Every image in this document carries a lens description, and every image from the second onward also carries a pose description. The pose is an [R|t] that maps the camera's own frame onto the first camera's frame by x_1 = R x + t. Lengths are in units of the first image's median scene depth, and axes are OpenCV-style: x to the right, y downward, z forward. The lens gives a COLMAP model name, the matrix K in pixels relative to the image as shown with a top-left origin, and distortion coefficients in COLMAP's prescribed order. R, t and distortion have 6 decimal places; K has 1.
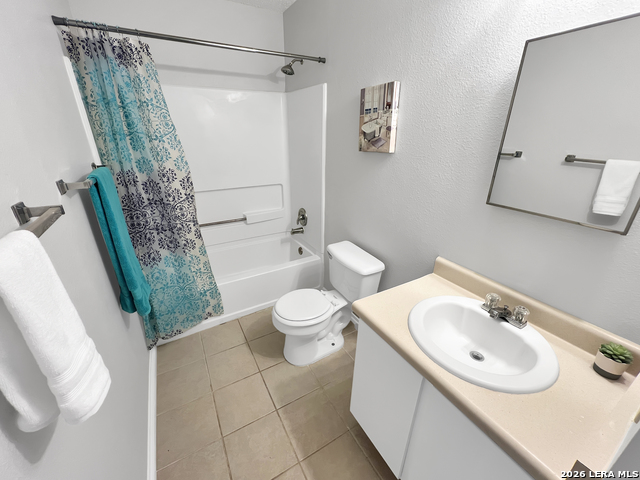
lens RADIAL K [[263.1, 0, 320.0], [0, 263.1, 240.0], [0, 0, 1]] dist [0.001068, -0.000048]
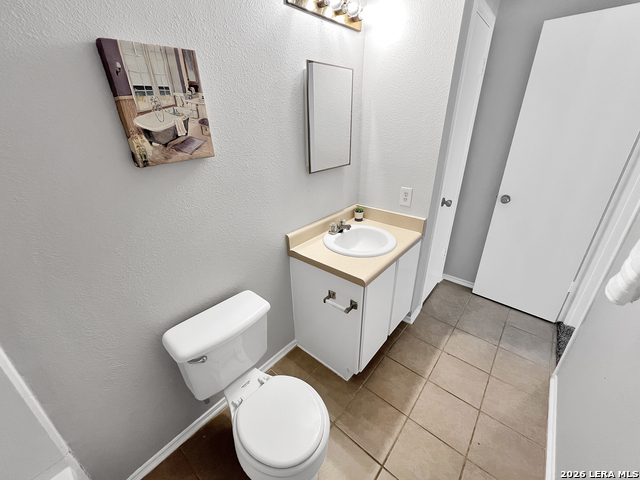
lens RADIAL K [[263.1, 0, 320.0], [0, 263.1, 240.0], [0, 0, 1]] dist [0.001068, -0.000048]
pose [[-0.328051, -0.404262, 0.853789, -0.544440], [0.369473, 0.776901, 0.509818, -0.420404], [-0.869409, 0.482698, -0.105500, 0.952078]]
